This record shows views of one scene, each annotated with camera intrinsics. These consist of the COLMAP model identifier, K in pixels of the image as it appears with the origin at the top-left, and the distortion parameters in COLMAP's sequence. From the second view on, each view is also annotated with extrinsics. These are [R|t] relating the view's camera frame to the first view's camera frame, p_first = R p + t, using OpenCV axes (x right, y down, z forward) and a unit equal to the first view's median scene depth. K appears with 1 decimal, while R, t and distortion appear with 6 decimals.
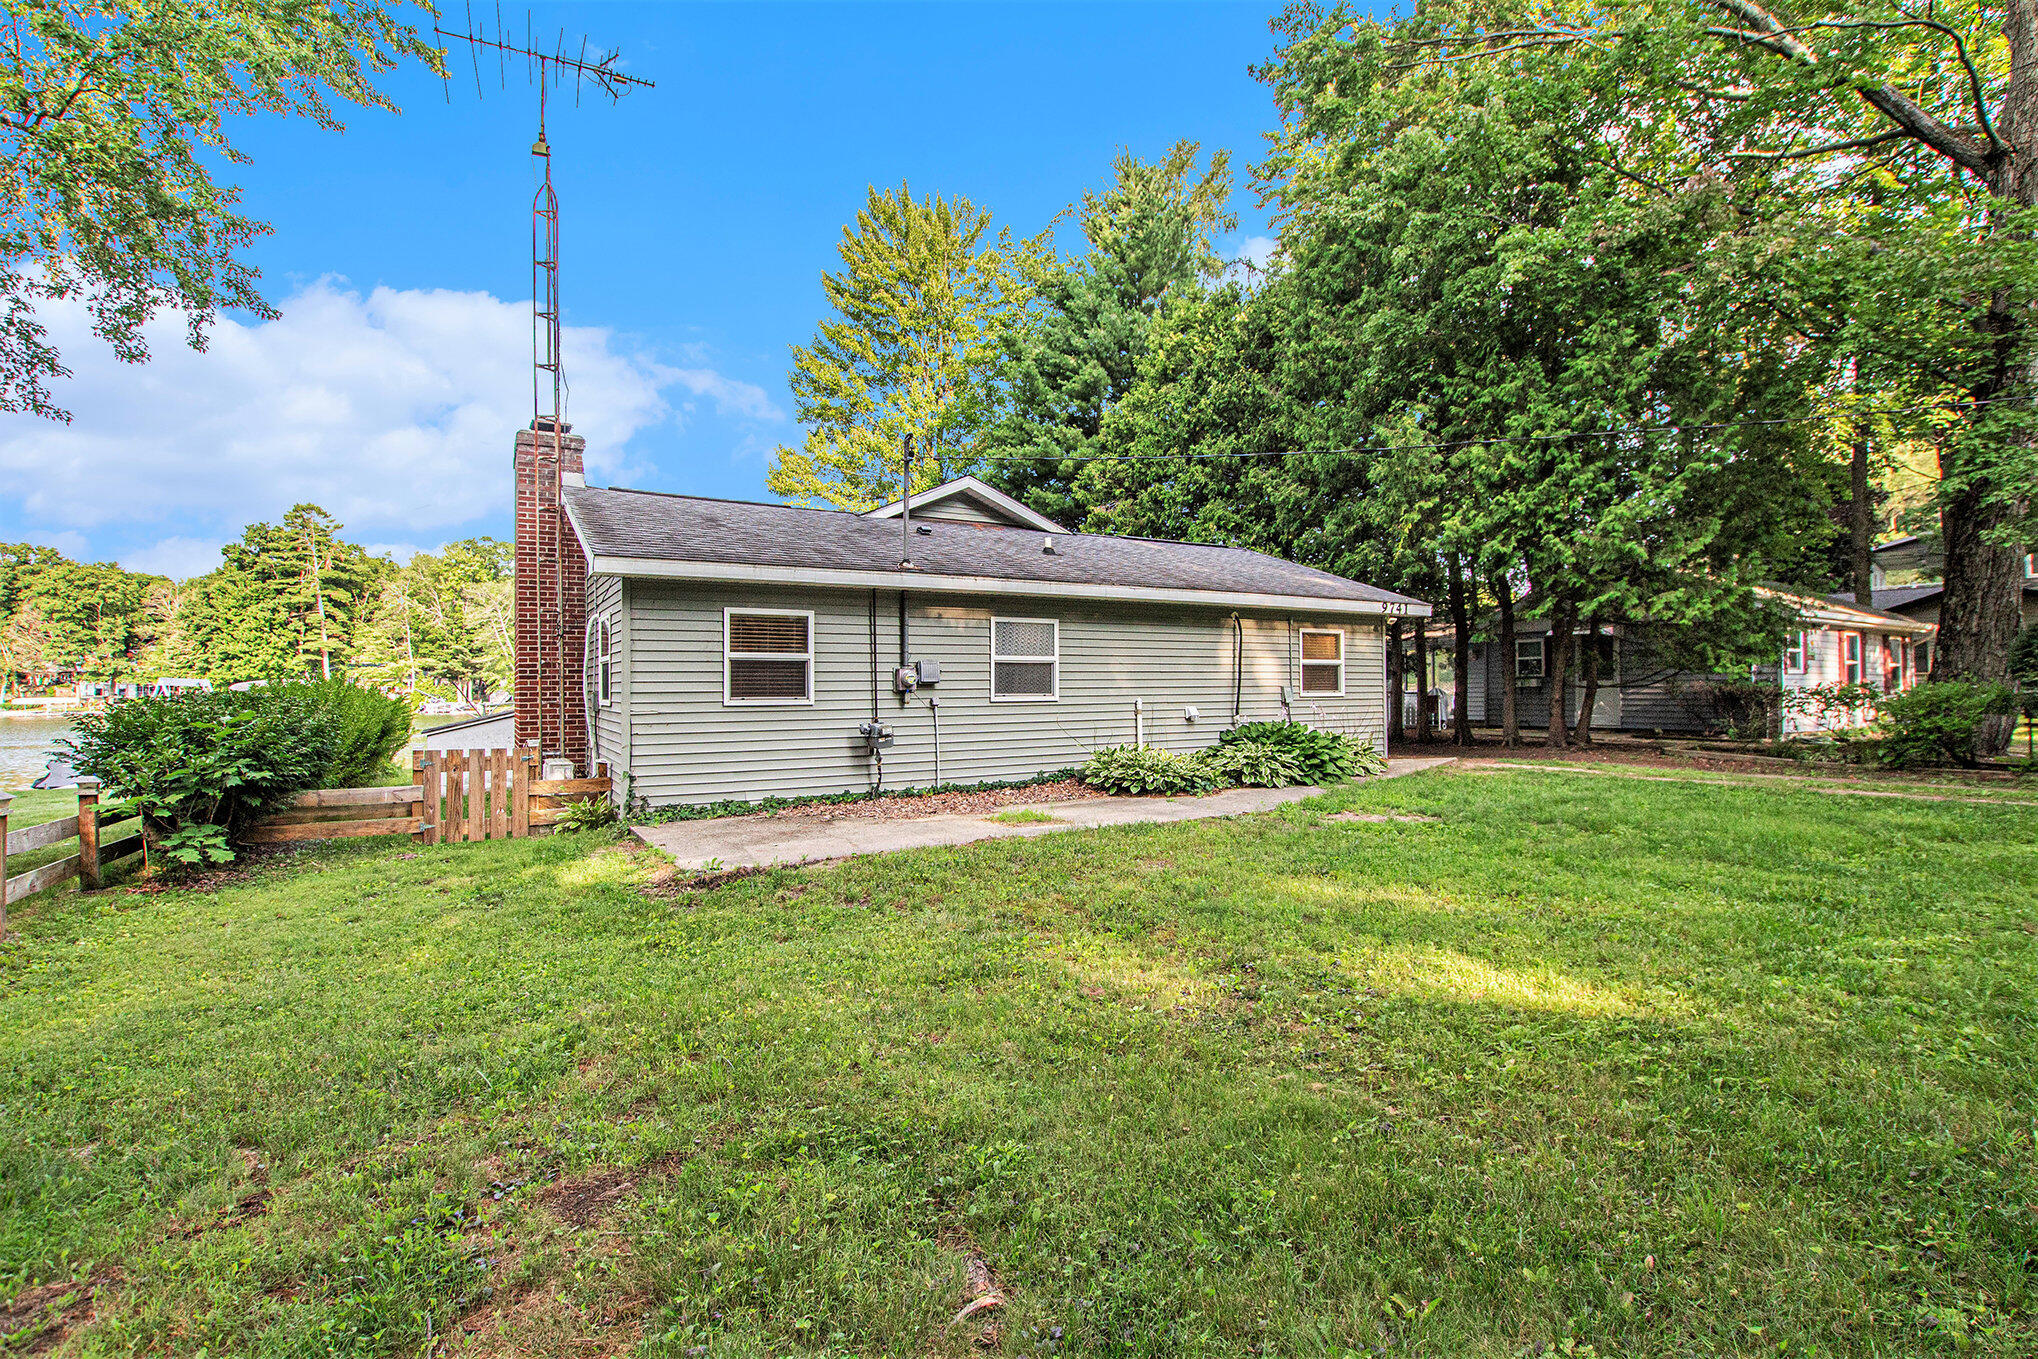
lens RADIAL K [[935.2, 0, 1004.2], [0, 935.2, 690.8], [0, 0, 1]] dist [-0.017544, 0.000675]
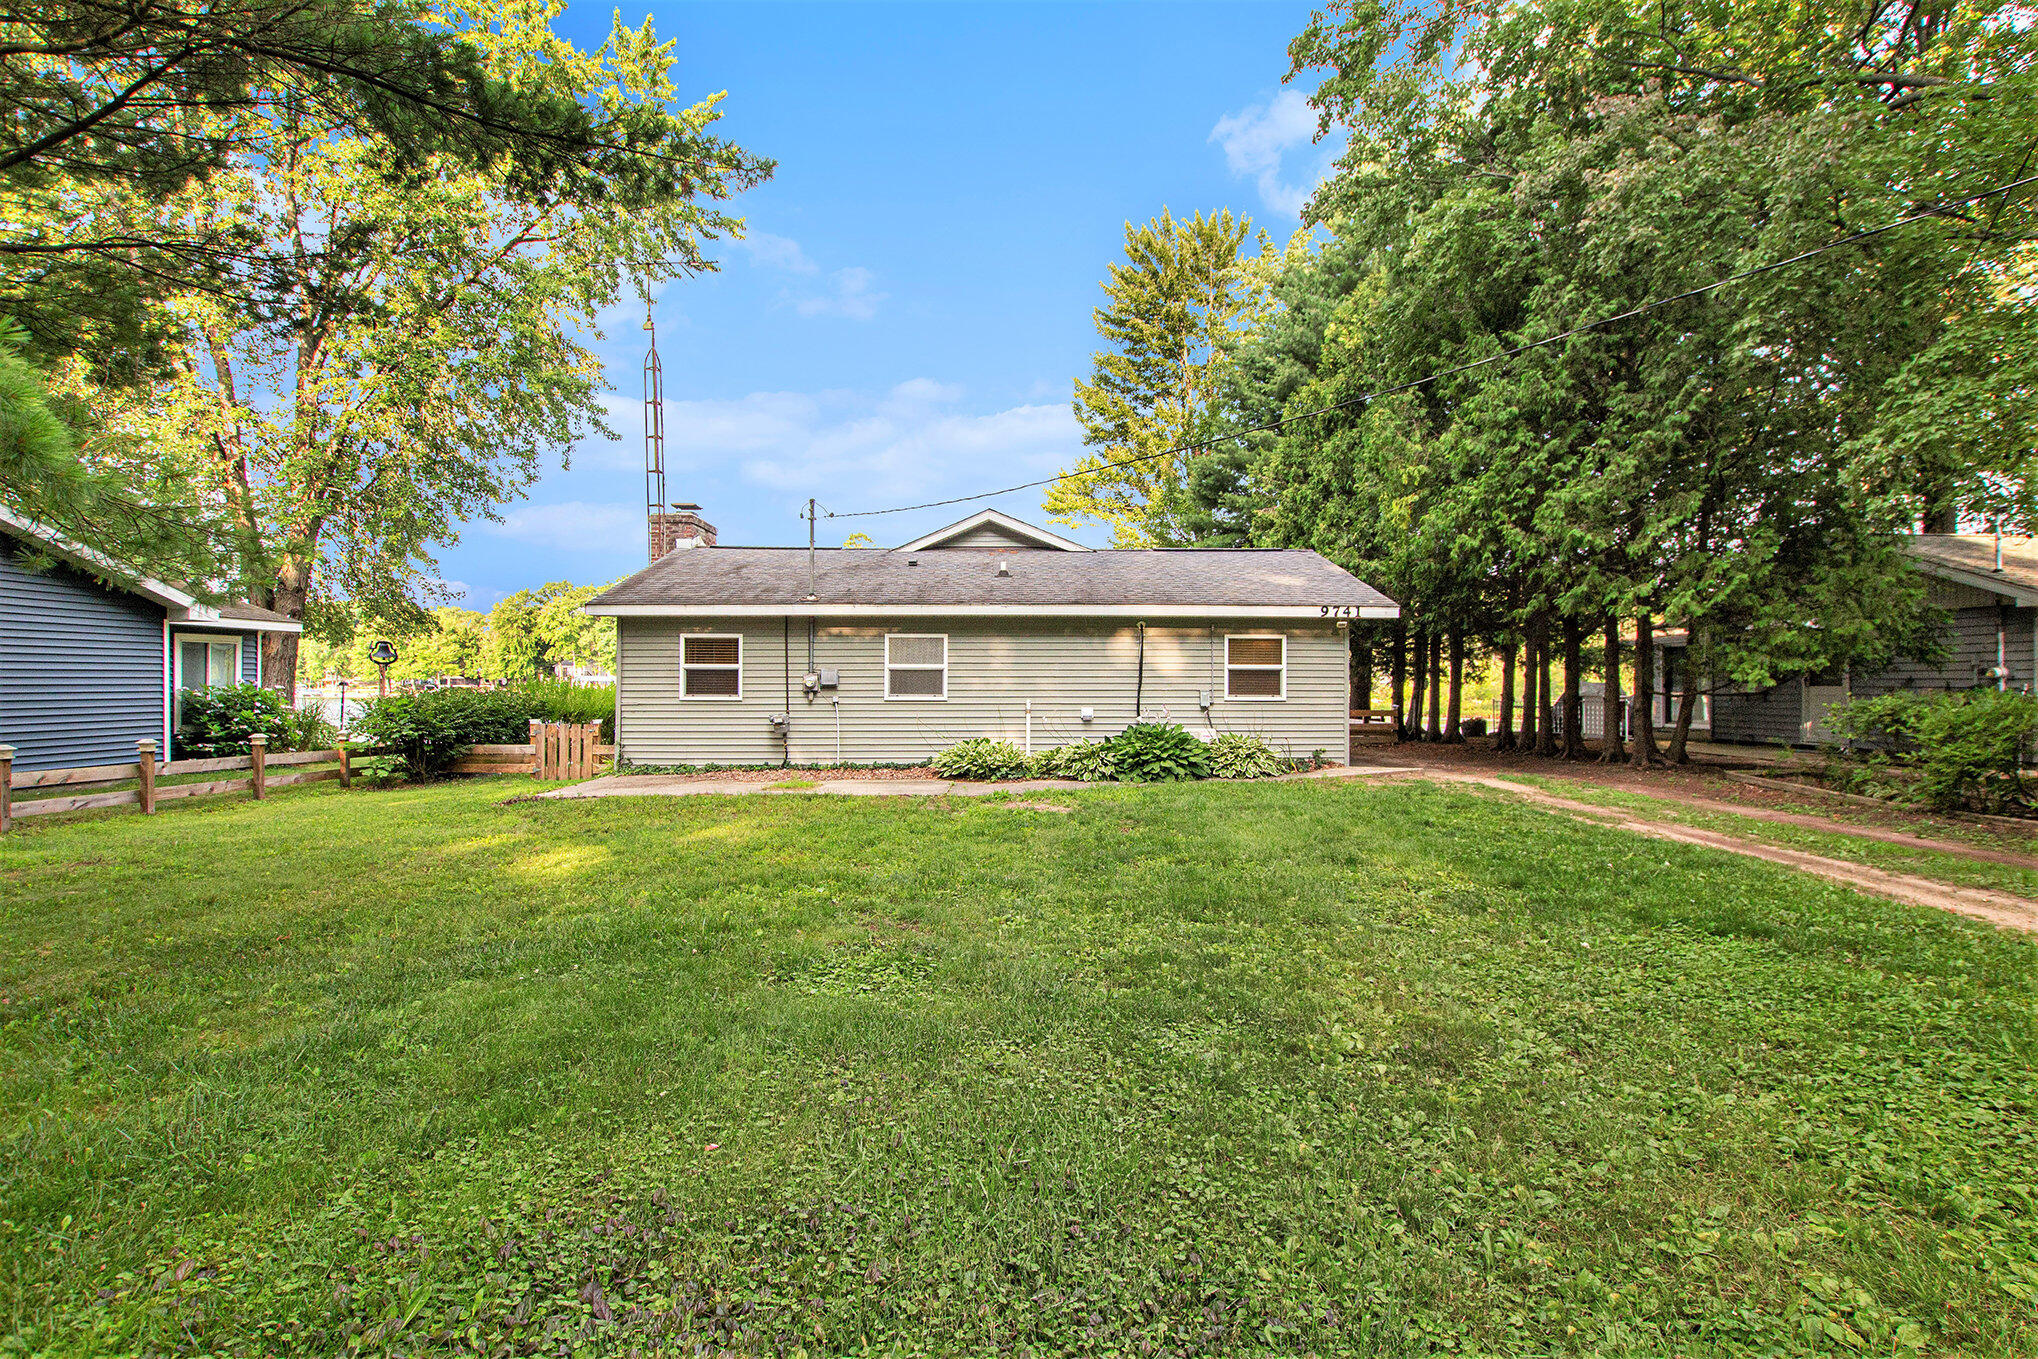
lens RADIAL K [[935.2, 0, 1004.2], [0, 935.2, 690.8], [0, 0, 1]] dist [-0.017544, 0.000675]
pose [[0.871345, 0.012009, -0.490523, 0.747836], [-0.008990, 0.999923, 0.008511, -0.013568], [0.490588, -0.003006, 0.871386, -0.032575]]
